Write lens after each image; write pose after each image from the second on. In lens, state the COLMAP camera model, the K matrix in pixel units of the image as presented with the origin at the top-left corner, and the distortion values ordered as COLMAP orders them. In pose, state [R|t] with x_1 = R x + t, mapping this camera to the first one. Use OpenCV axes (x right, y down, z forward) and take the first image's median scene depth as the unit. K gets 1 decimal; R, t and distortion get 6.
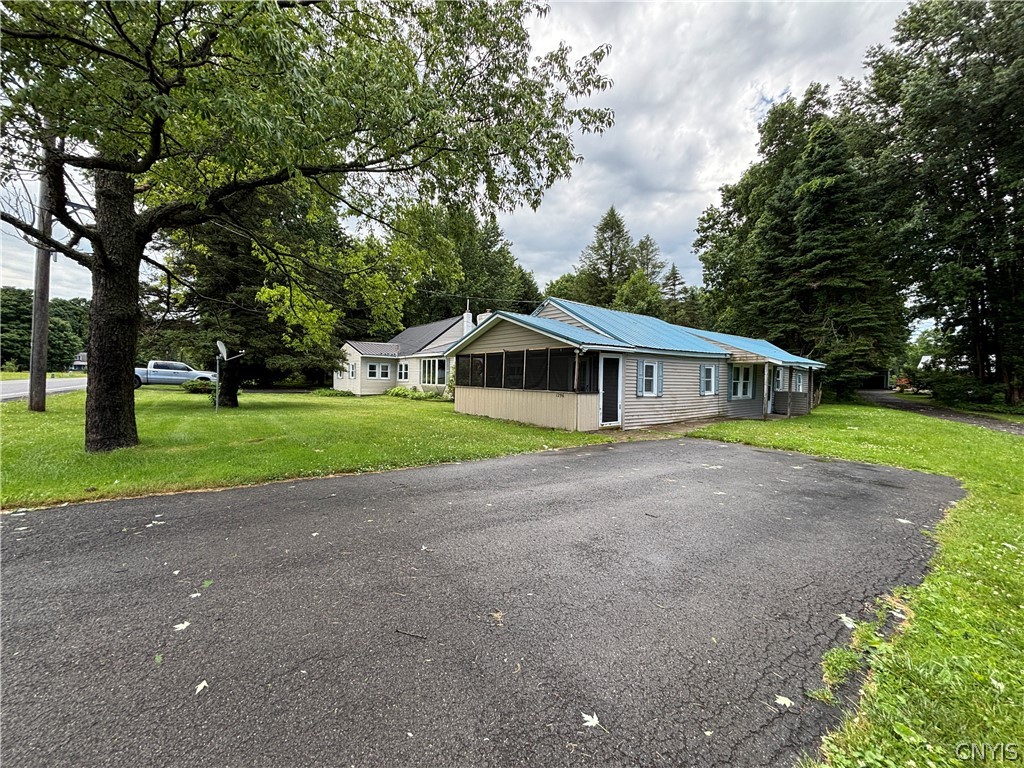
lens RADIAL K [[409.6, 0, 512.0], [0, 409.6, 384.0], [0, 0, 1]] dist [-0.000924, -0.000498]
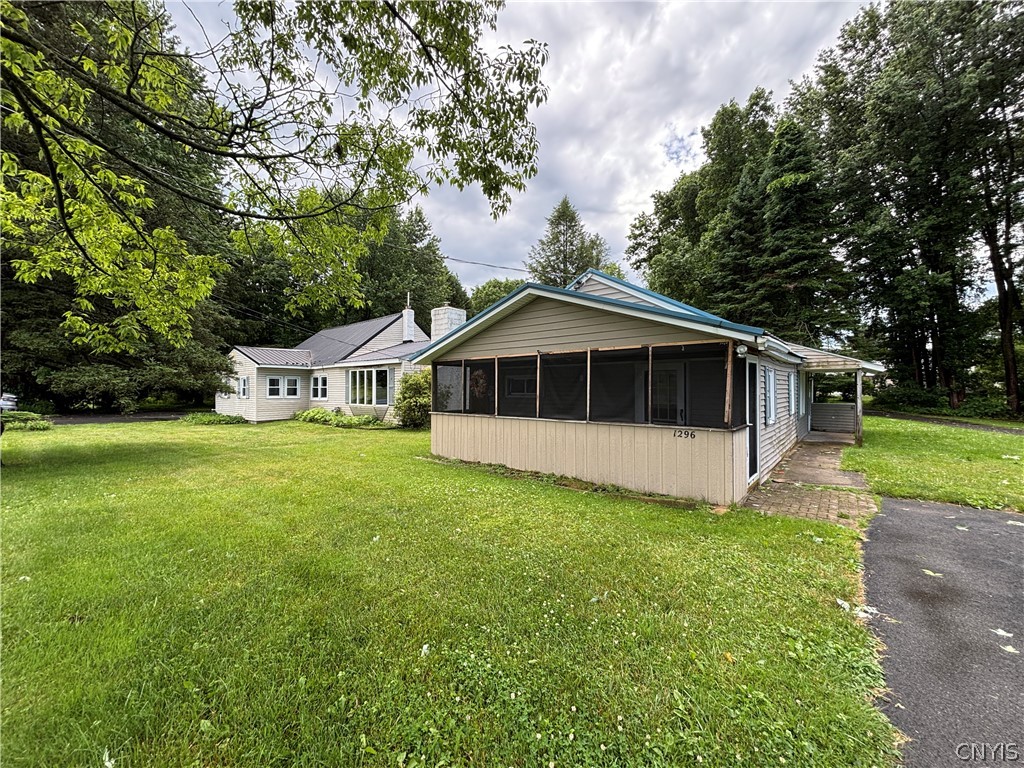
lens RADIAL K [[411.8, 0, 511.5], [0, 411.8, 384.8], [0, 0, 1]] dist [-0.009322, 0.000313]
pose [[0.978078, -0.019290, 0.207344, -0.081156], [0.023952, 0.999513, -0.019999, -0.011761], [-0.206857, 0.024527, 0.978064, 0.202476]]
